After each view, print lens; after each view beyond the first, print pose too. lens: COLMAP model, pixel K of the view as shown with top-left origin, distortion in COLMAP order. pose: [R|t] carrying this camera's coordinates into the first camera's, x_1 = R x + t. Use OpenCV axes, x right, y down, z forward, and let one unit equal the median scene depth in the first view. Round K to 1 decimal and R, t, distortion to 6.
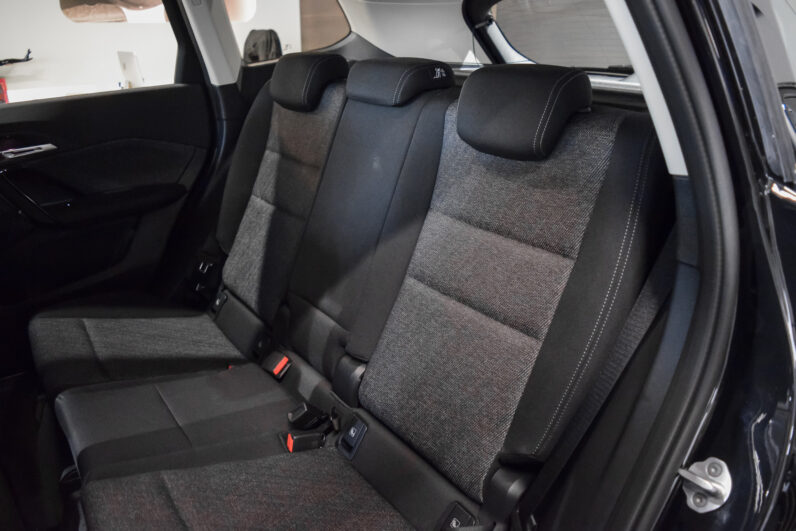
lens RADIAL K [[620.7, 0, 398.0], [0, 620.7, 265.5], [0, 0, 1]] dist [-0.098439, 0.034976]
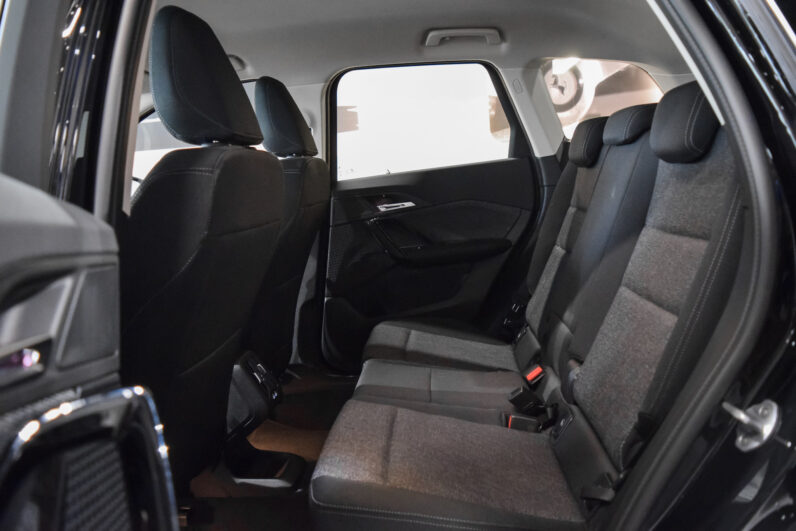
lens RADIAL K [[620.7, 0, 398.0], [0, 620.7, 265.5], [0, 0, 1]] dist [-0.098439, 0.034976]
pose [[0.777977, 0.023698, -0.627846, 0.297143], [-0.144388, 0.979286, -0.141951, 0.148512], [0.611477, 0.201088, 0.765284, -0.068934]]
